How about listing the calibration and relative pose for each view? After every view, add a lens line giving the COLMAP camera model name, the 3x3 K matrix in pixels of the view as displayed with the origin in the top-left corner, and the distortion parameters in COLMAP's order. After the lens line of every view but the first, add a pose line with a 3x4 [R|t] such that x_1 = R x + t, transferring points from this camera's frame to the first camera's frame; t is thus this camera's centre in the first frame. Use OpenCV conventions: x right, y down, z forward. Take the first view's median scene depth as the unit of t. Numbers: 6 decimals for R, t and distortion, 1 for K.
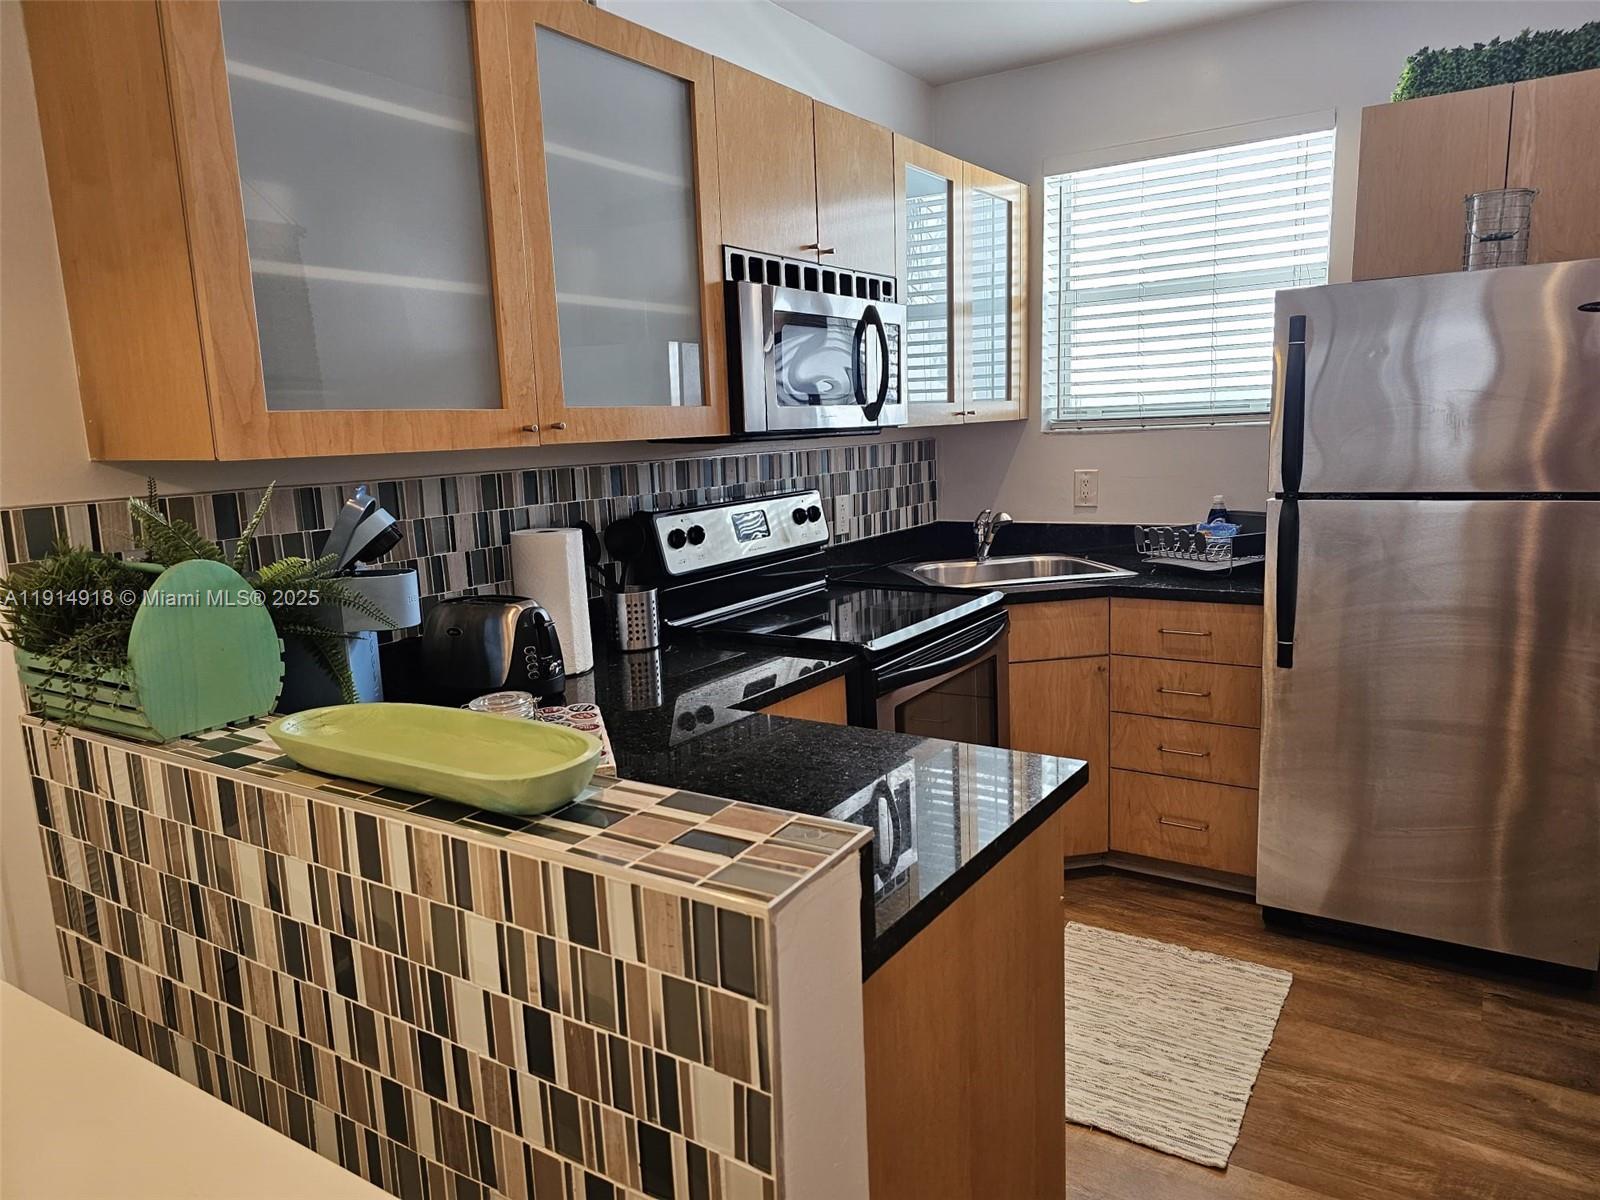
lens RADIAL K [[1066.4, 0, 815.0], [0, 1066.4, 604.1], [0, 0, 1]] dist [0.058657, -0.045083]
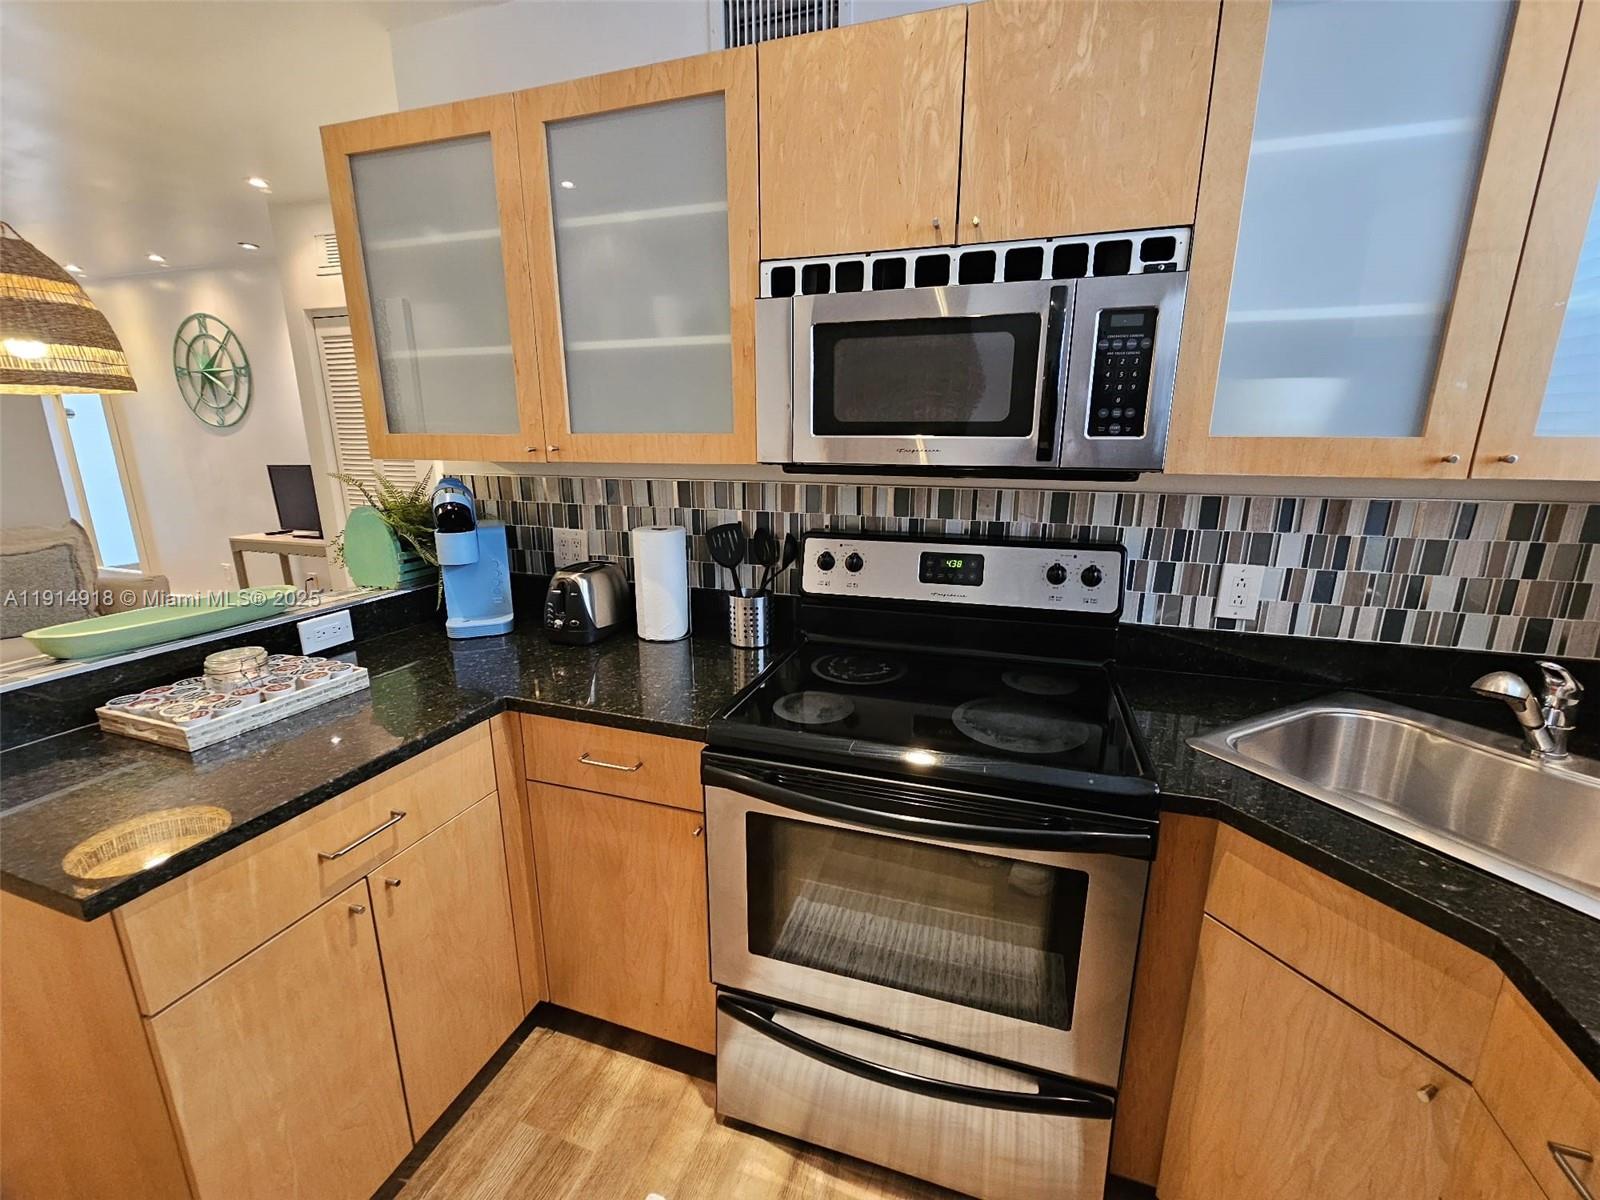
lens RADIAL K [[653.8, 0, 810.7], [0, 653.8, 599.6], [0, 0, 1]] dist [-0.000838, -0.000840]
pose [[0.253235, 0.266896, -0.929859, 0.487453], [-0.178634, 0.957561, 0.226199, -0.173052], [0.950769, 0.108823, 0.290165, 0.831052]]
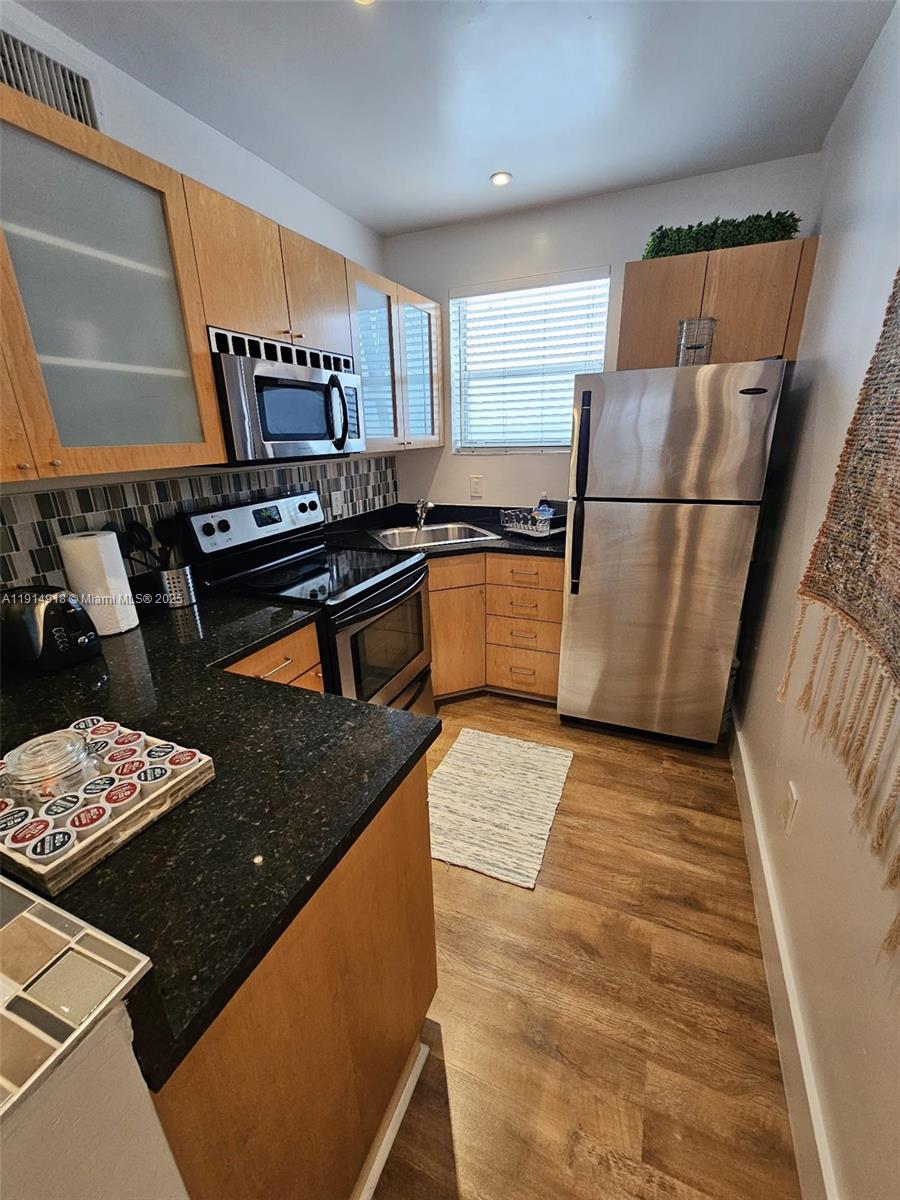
lens RADIAL K [[490.4, 0, 449.3], [0, 490.4, 607.2], [0, 0, 1]] dist [-0.000838, -0.000840]
pose [[0.987260, -0.040744, 0.153812, 0.105195], [0.014868, 0.986053, 0.165765, -0.064912], [-0.158421, -0.161366, 0.974096, 0.237970]]
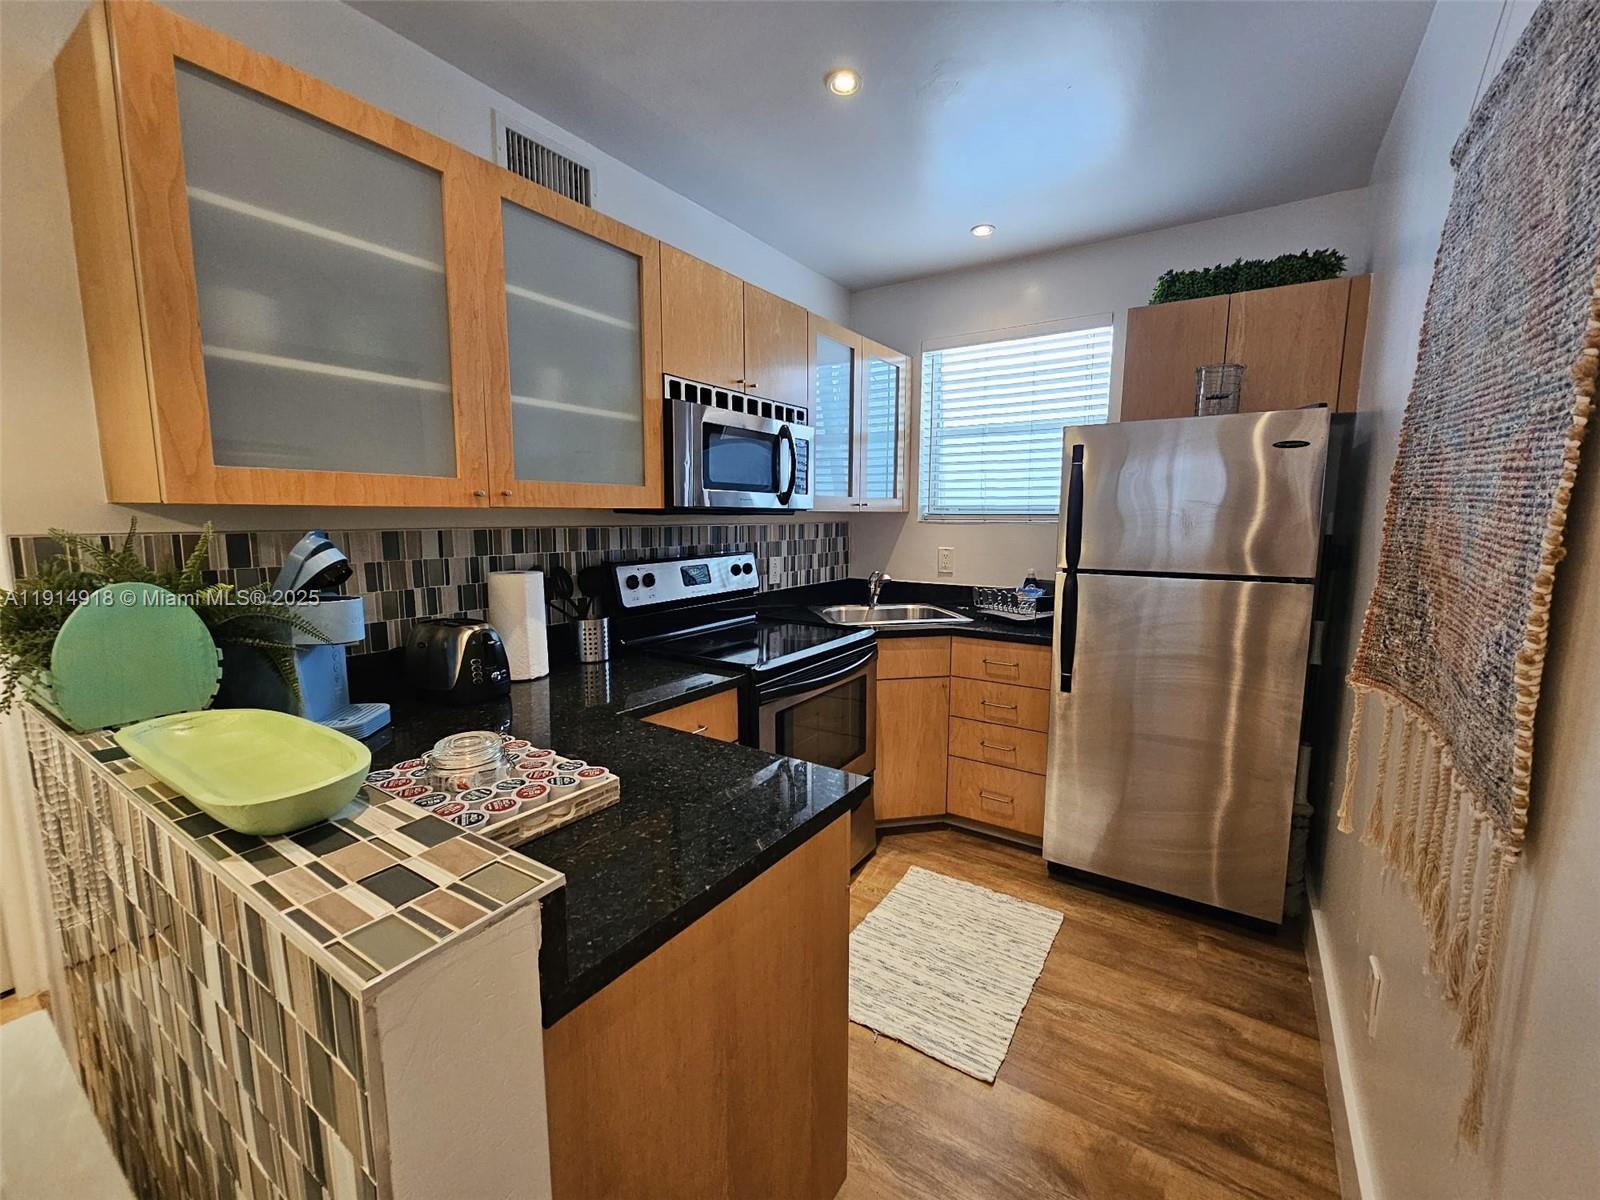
lens RADIAL K [[653.8, 0, 811.2], [0, 653.8, 599.0], [0, 0, 1]] dist [-0.000838, -0.000840]
pose [[0.999131, 0.041302, -0.005671, 0.112478], [-0.041507, 0.998218, -0.042881, -0.012732], [0.003889, 0.043079, 0.999064, 0.152496]]
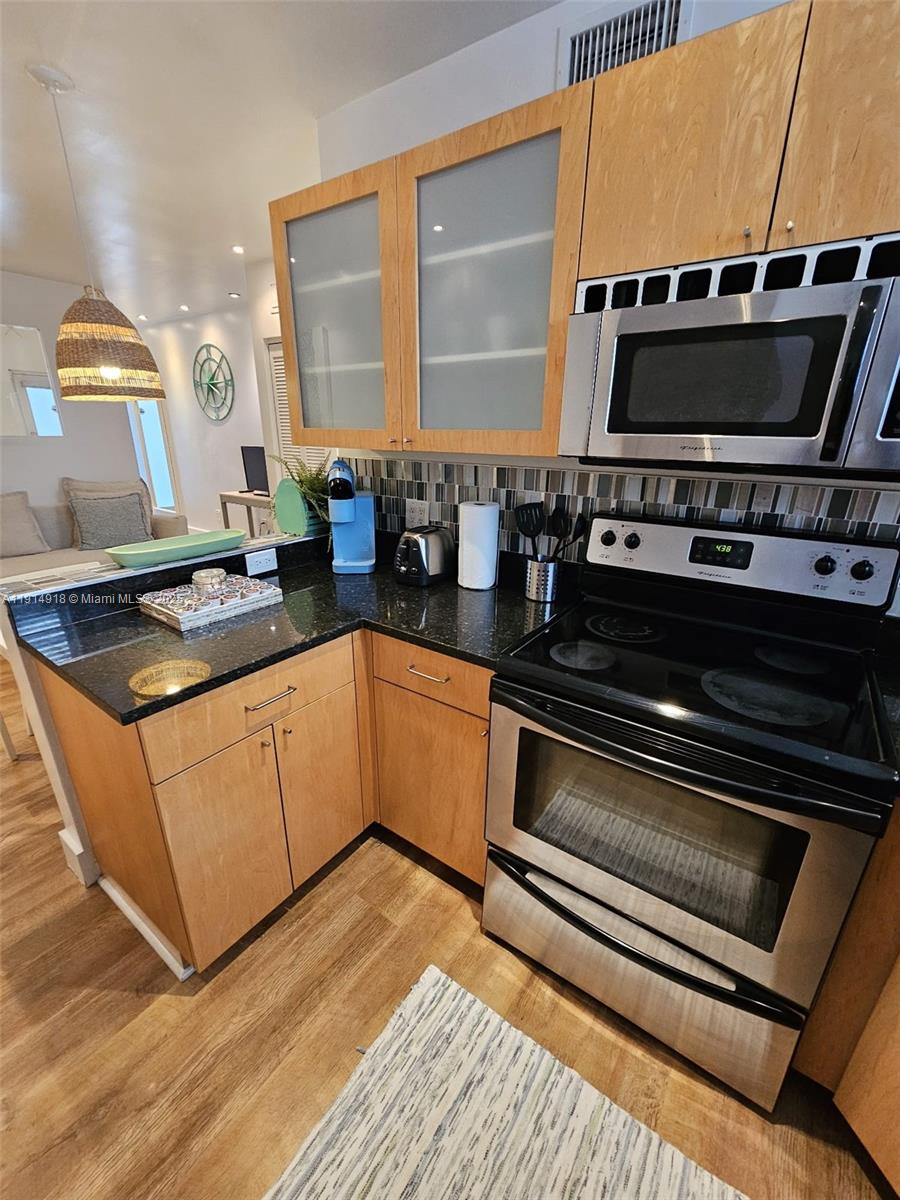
lens RADIAL K [[490.4, 0, 454.3], [0, 490.4, 606.7], [0, 0, 1]] dist [-0.000838, -0.000840]
pose [[-0.048052, 0.374728, -0.925889, 0.470102], [-0.181533, 0.908246, 0.377008, -0.180657], [0.982210, 0.186195, 0.024382, 0.846488]]
